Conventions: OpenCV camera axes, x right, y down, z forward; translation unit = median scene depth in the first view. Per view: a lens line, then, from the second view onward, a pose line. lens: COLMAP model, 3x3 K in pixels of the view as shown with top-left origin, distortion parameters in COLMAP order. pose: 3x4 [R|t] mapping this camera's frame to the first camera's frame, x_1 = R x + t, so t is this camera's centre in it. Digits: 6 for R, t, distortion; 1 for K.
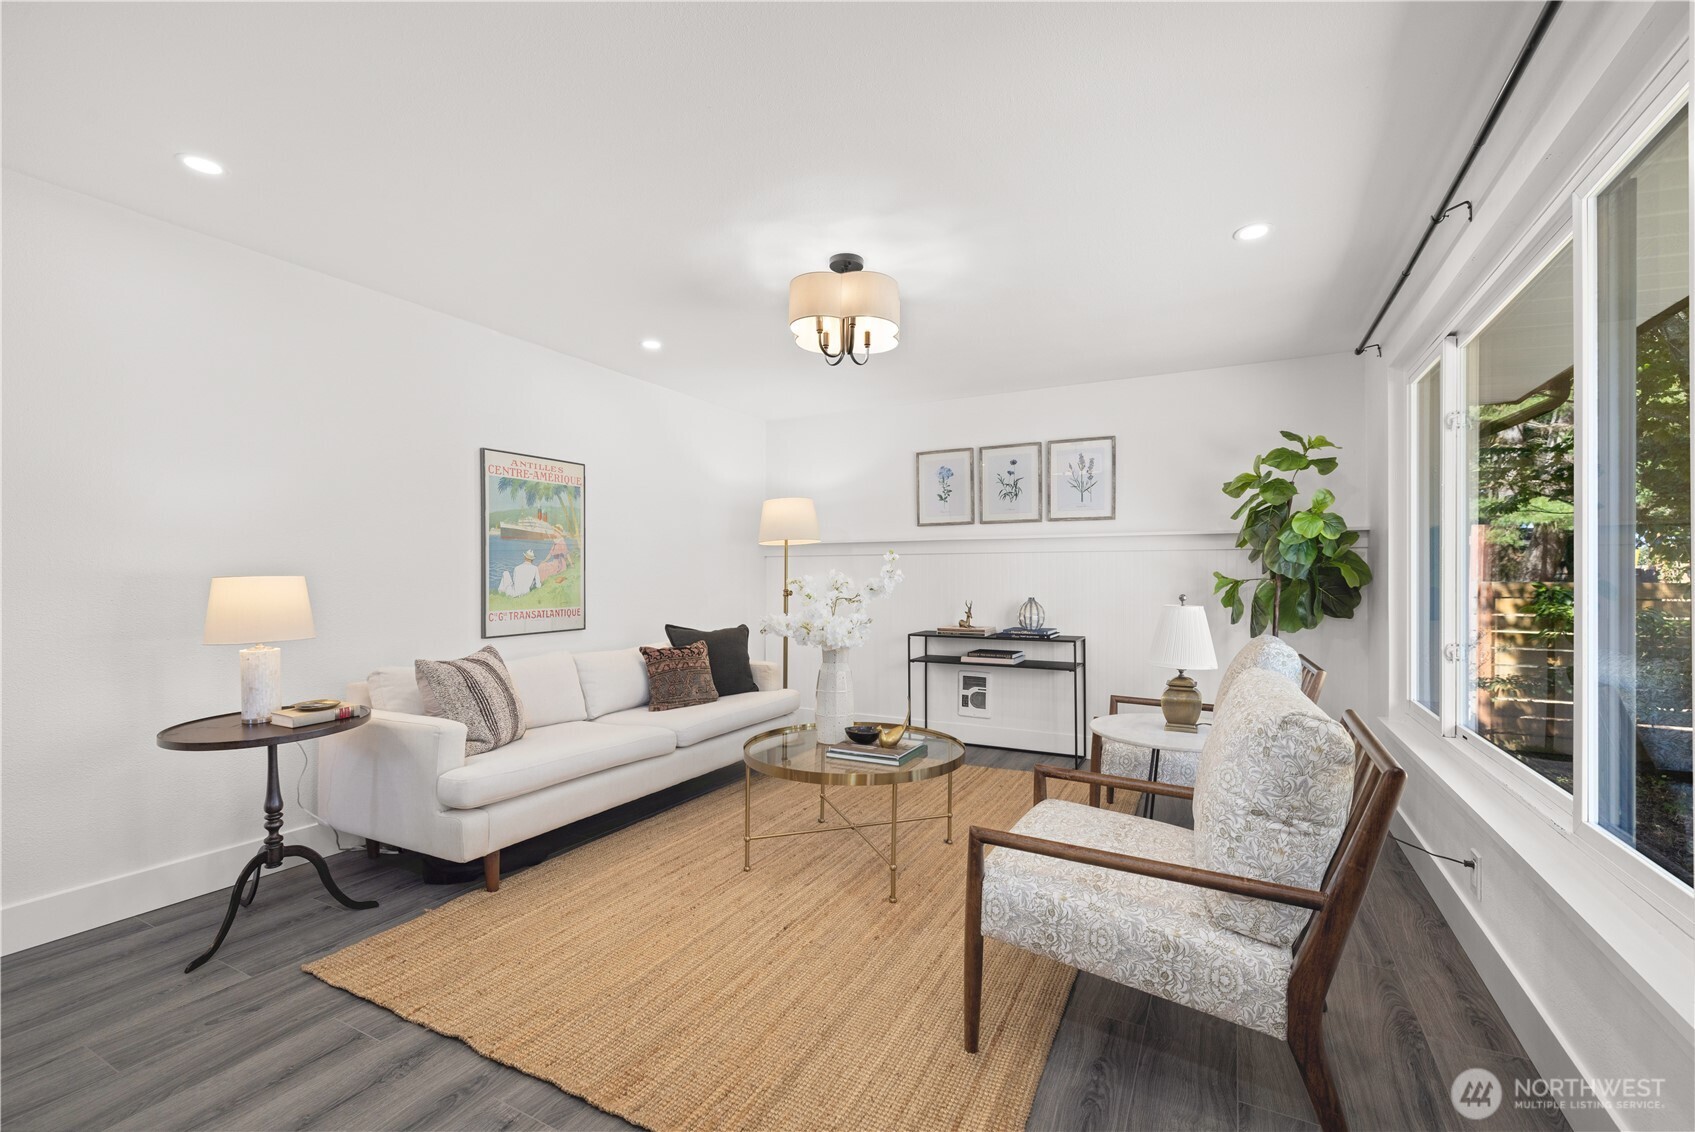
lens RADIAL K [[728.3, 0, 852.1], [0, 728.3, 577.1], [0, 0, 1]] dist [-0.001691, -0.000100]
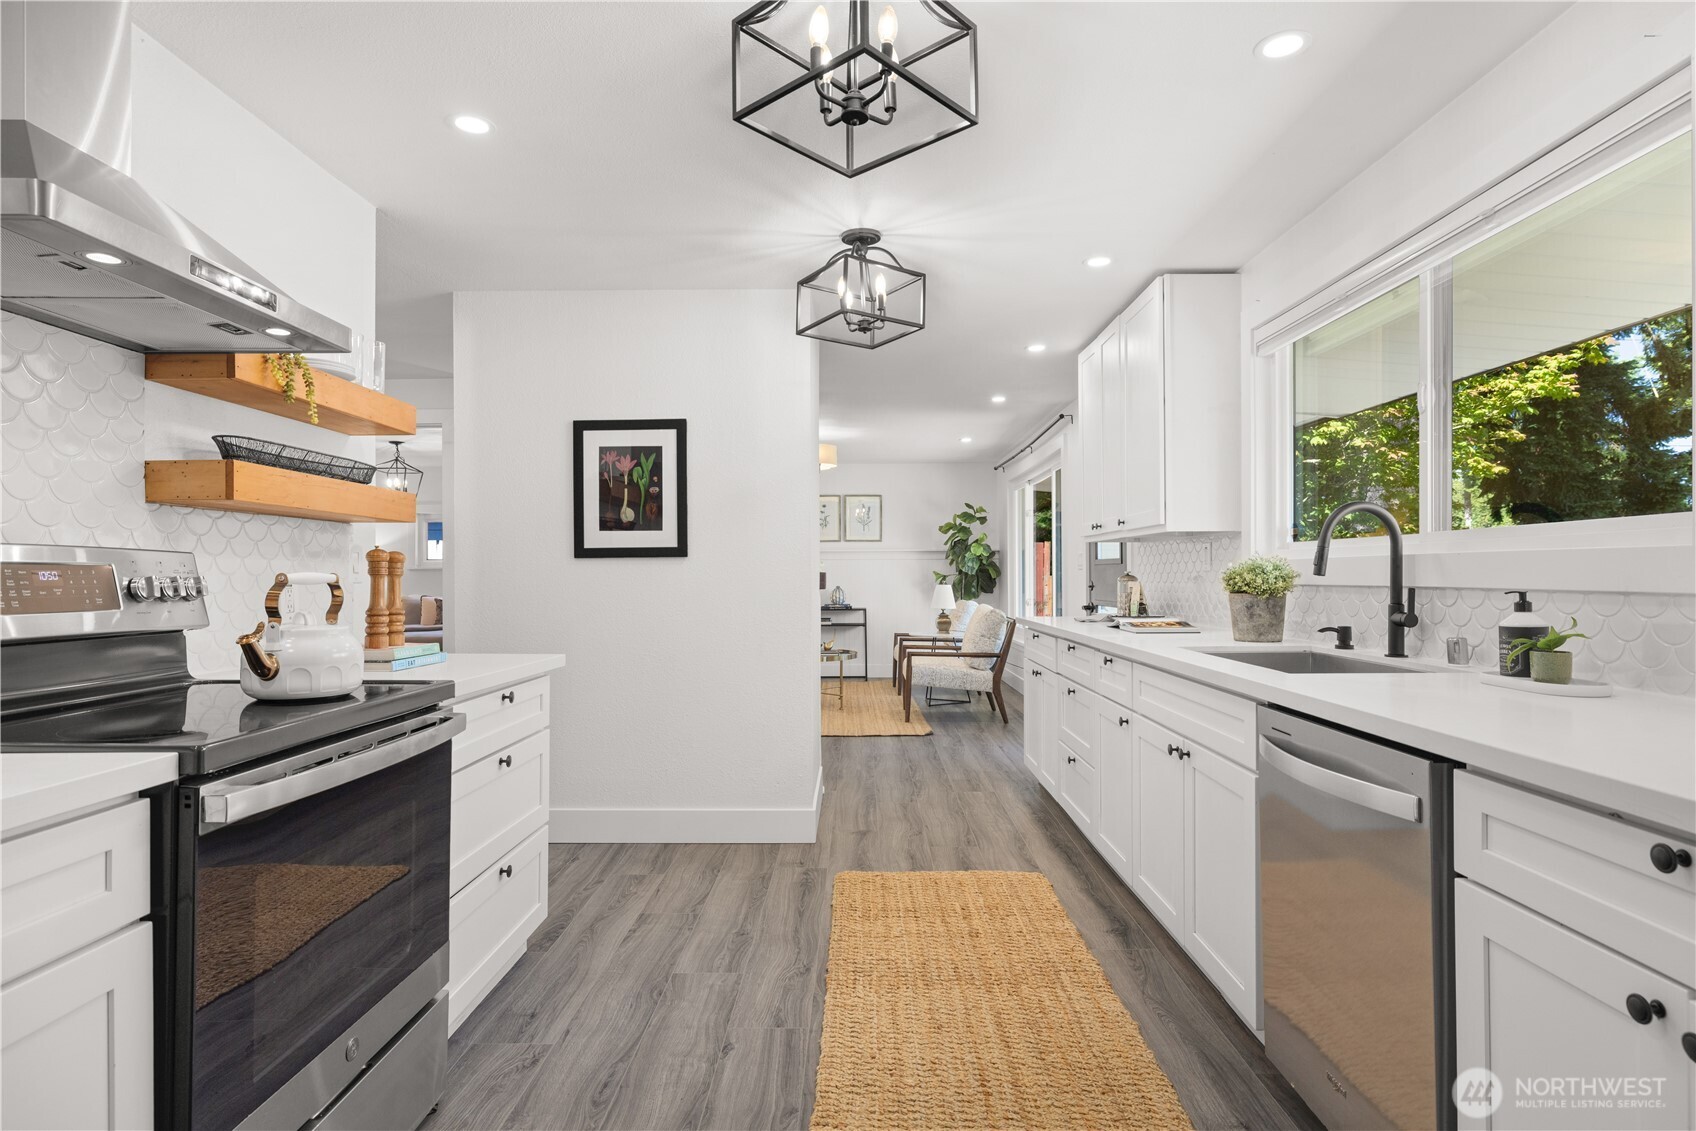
lens RADIAL K [[893.3, 0, 848.0], [0, 893.3, 565.5], [0, 0, 1]] dist [0.000213, -0.000003]
pose [[0.890729, -0.001763, 0.454532, -0.850257], [0.006577, 0.999938, -0.009011, -0.002084], [-0.454488, 0.011016, 0.890685, -1.095799]]
